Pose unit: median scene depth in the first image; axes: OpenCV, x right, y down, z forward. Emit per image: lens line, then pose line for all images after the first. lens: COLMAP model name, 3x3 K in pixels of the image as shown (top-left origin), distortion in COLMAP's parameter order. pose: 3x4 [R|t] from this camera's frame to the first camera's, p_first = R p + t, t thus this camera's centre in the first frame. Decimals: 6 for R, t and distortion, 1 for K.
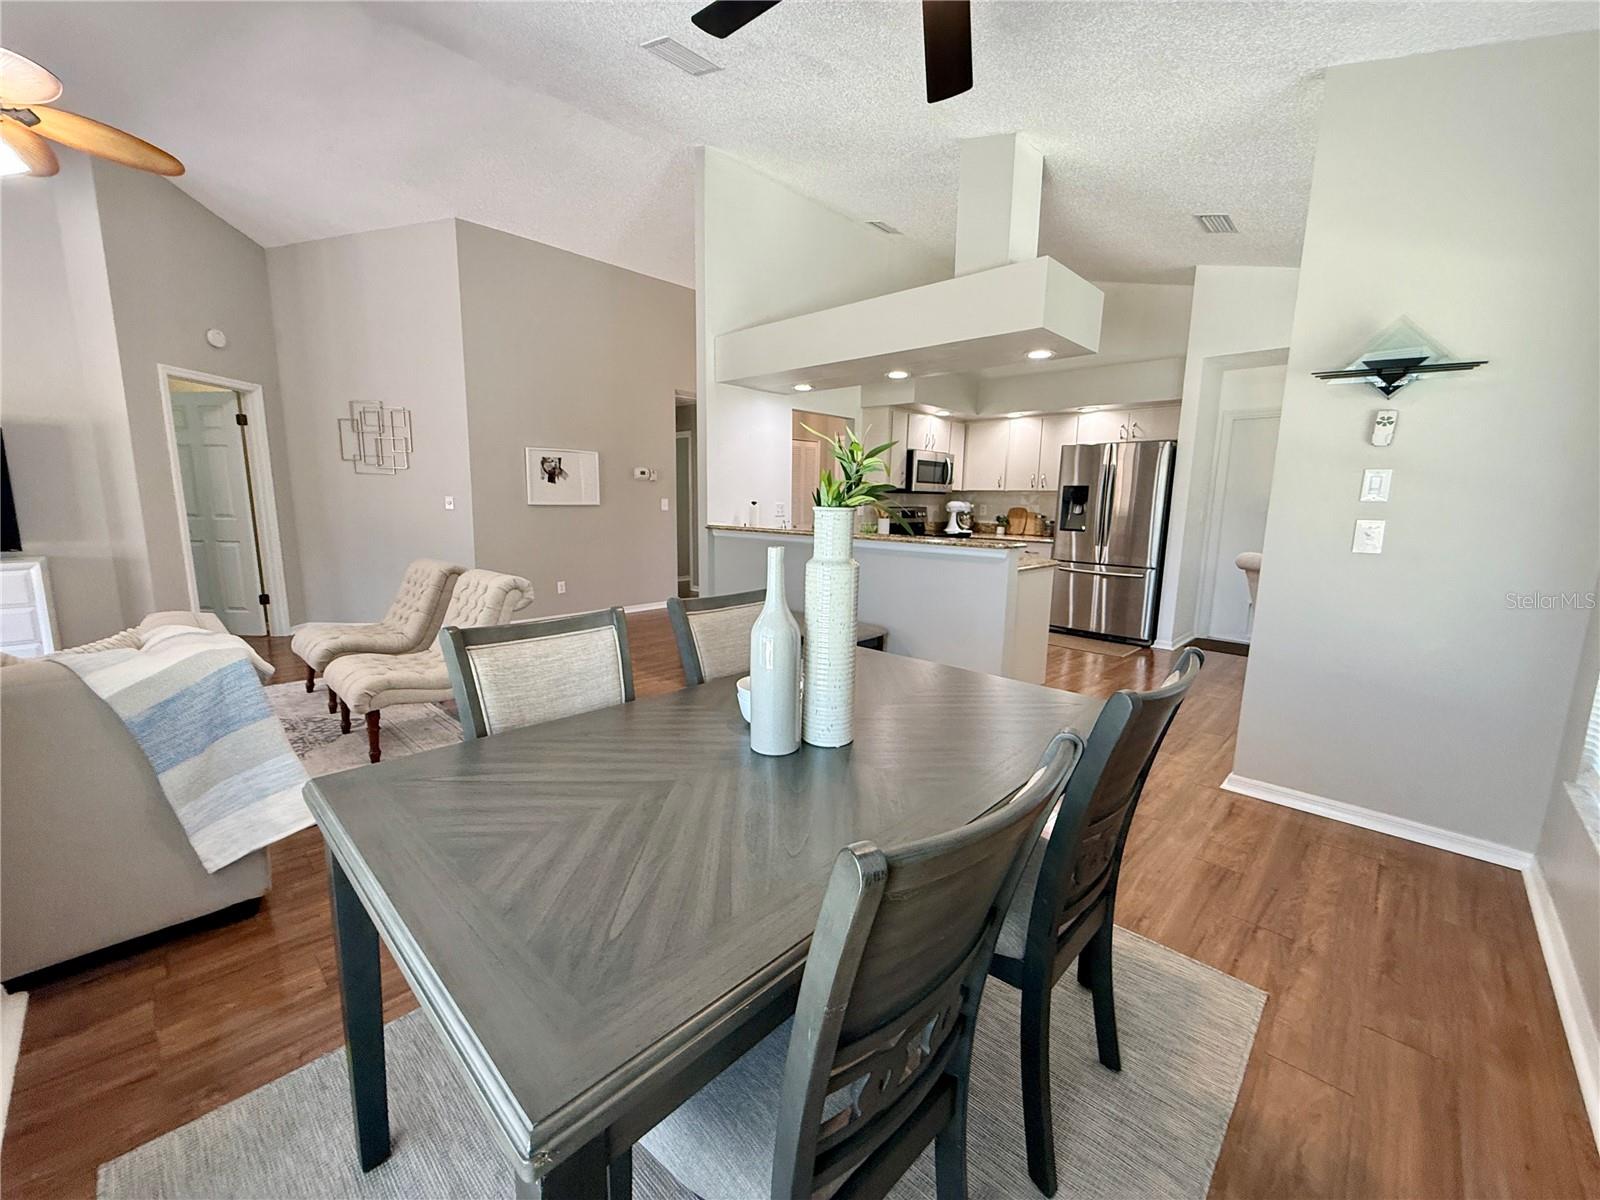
lens RADIAL K [[638.4, 0, 796.5], [0, 638.4, 600.5], [0, 0, 1]] dist [0.001187, -0.000134]
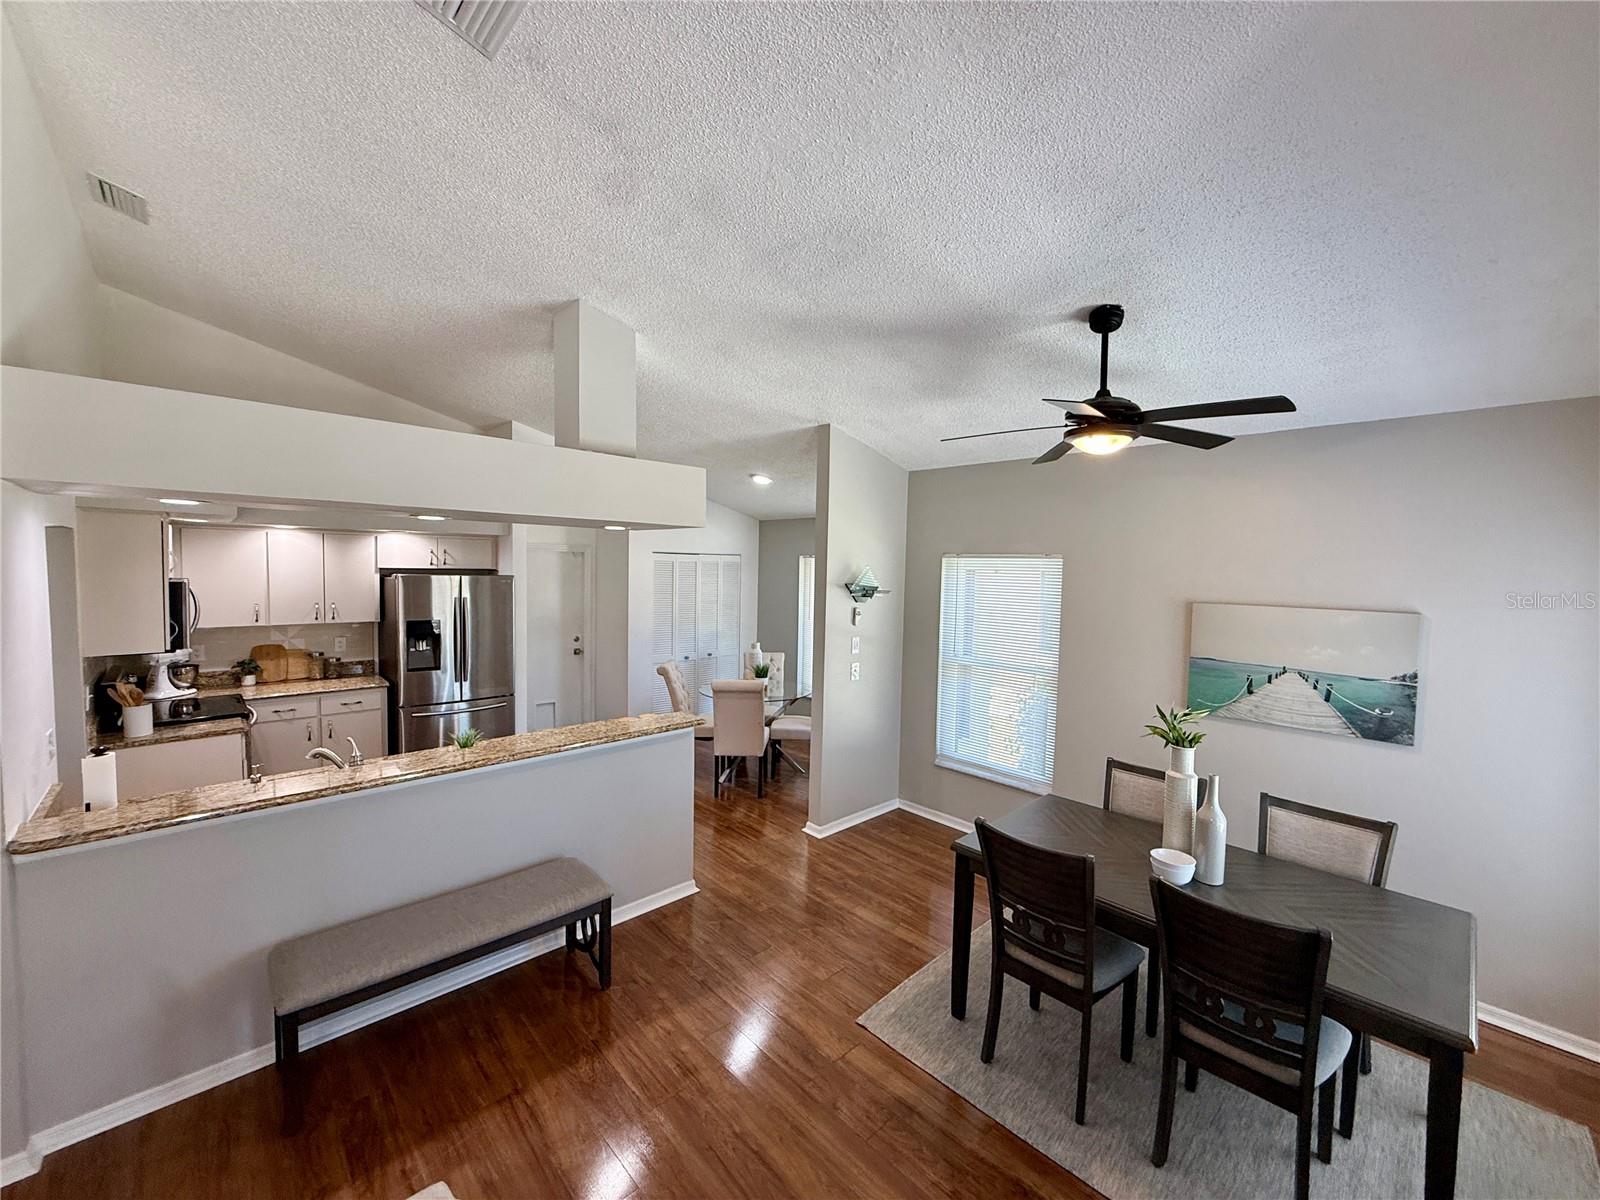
lens RADIAL K [[638.4, 0, 794.5], [0, 638.4, 598.2], [0, 0, 1]] dist [0.001187, -0.000134]
pose [[0.052863, -0.066279, 0.996400, -0.378820], [0.141153, 0.988273, 0.058250, -0.172171], [-0.988575, 0.137565, 0.061598, 0.393184]]
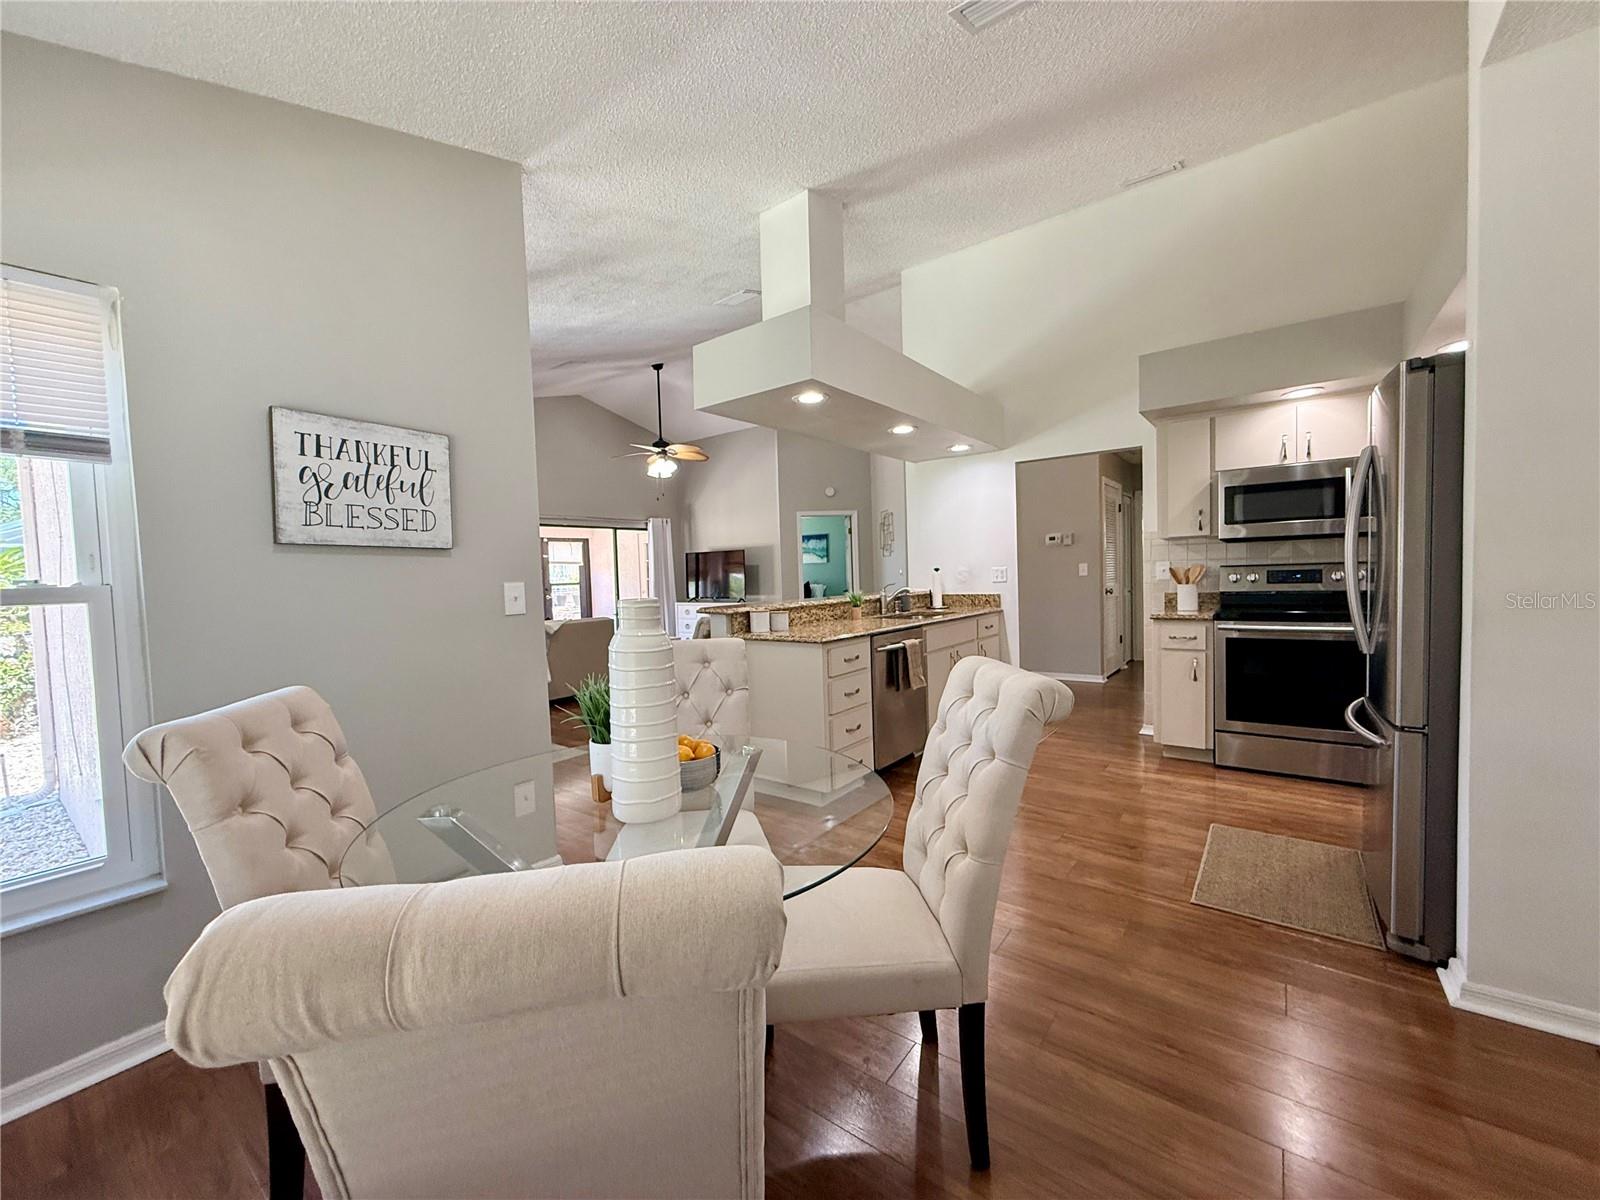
lens RADIAL K [[638.4, 0, 797.4], [0, 638.4, 601.8], [0, 0, 1]] dist [0.001187, -0.000134]
pose [[0.124556, 0.024779, -0.991903, 0.730552], [-0.122252, 0.992454, 0.009441, -0.066417], [0.984652, 0.120086, 0.126646, 0.519521]]
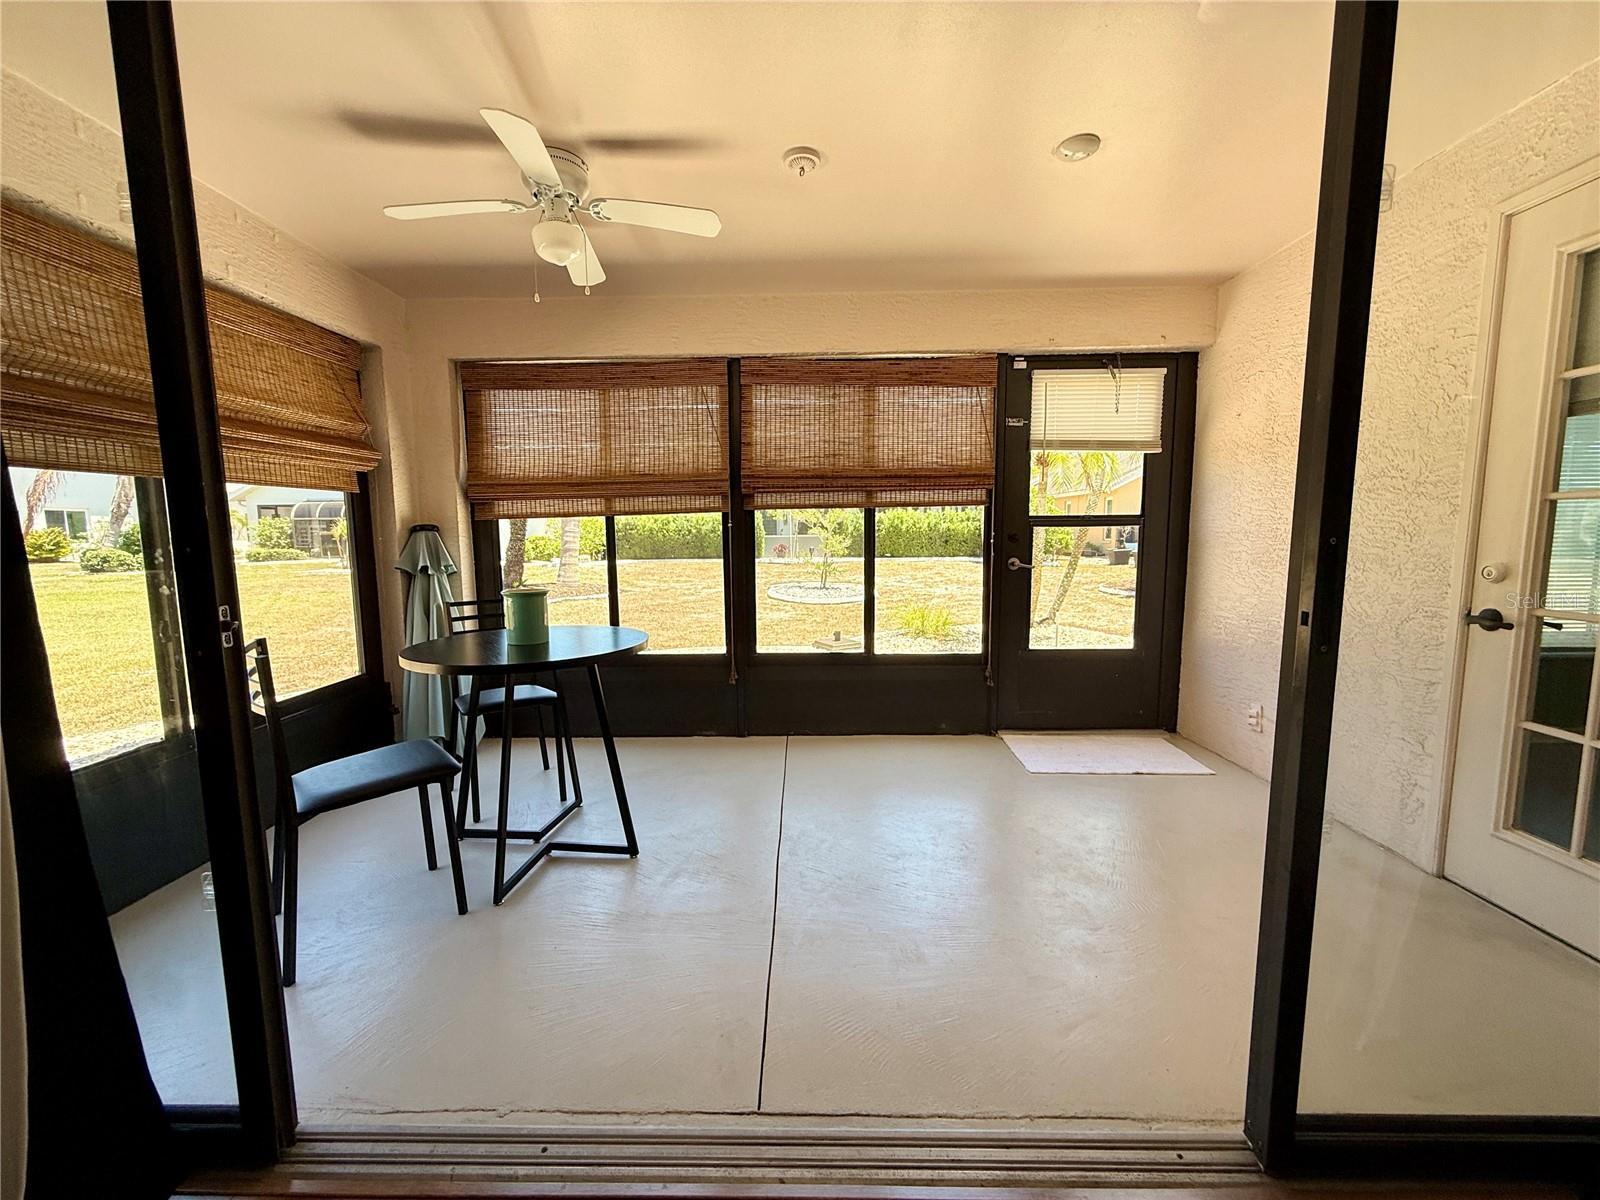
lens RADIAL K [[638.4, 0, 798.4], [0, 638.4, 596.0], [0, 0, 1]] dist [0.001187, -0.000134]
pose [[-0.729036, 0.070744, -0.680810, -0.615126], [-0.110225, 0.969529, 0.218777, -0.045363], [0.675542, 0.234539, -0.699024, 0.320494]]
